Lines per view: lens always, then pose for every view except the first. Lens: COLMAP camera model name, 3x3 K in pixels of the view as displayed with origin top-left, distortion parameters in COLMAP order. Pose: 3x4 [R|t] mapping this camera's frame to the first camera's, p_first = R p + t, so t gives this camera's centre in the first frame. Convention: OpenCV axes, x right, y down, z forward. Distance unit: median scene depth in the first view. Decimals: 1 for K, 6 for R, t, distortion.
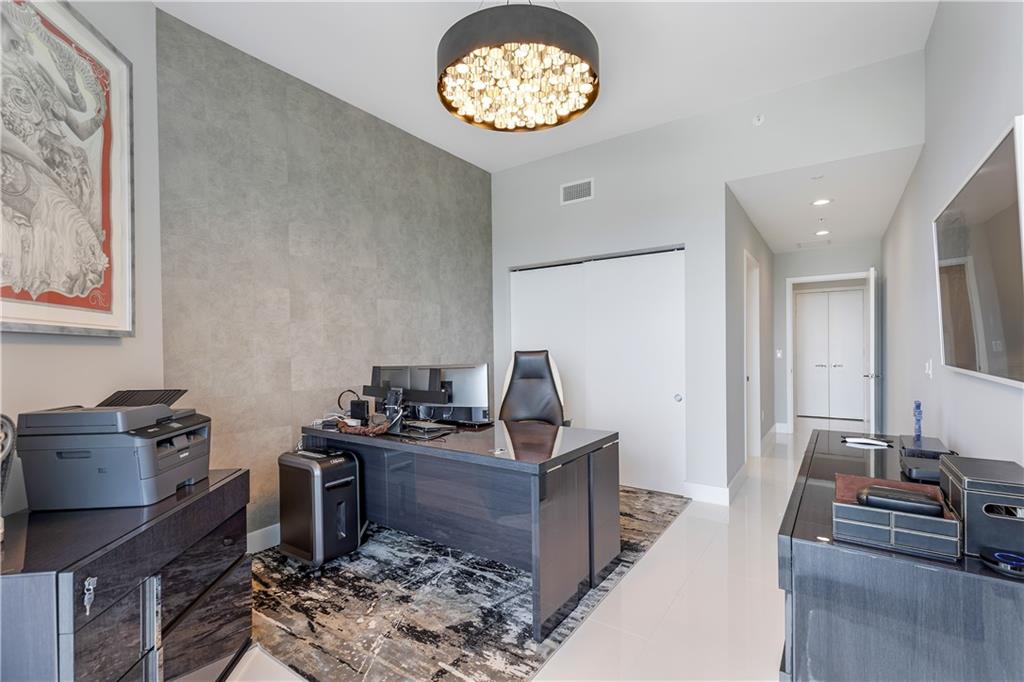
lens RADIAL K [[464.4, 0, 518.3], [0, 464.4, 347.8], [0, 0, 1]] dist [0.004550, 0.000141]
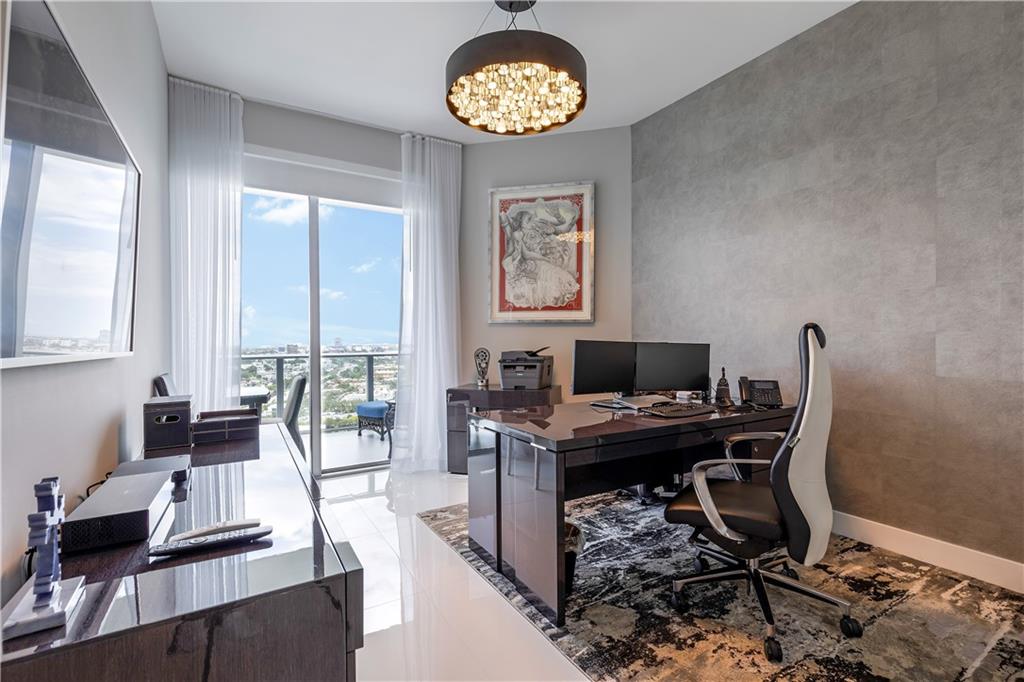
lens RADIAL K [[468.9, 0, 510.1], [0, 468.9, 328.5], [0, 0, 1]] dist [-0.030876, -0.000100]
pose [[-0.429157, 0.008943, -0.903186, 0.910584], [0.022707, 0.999742, -0.000890, -0.001178], [0.902945, -0.020891, -0.429249, 1.273284]]
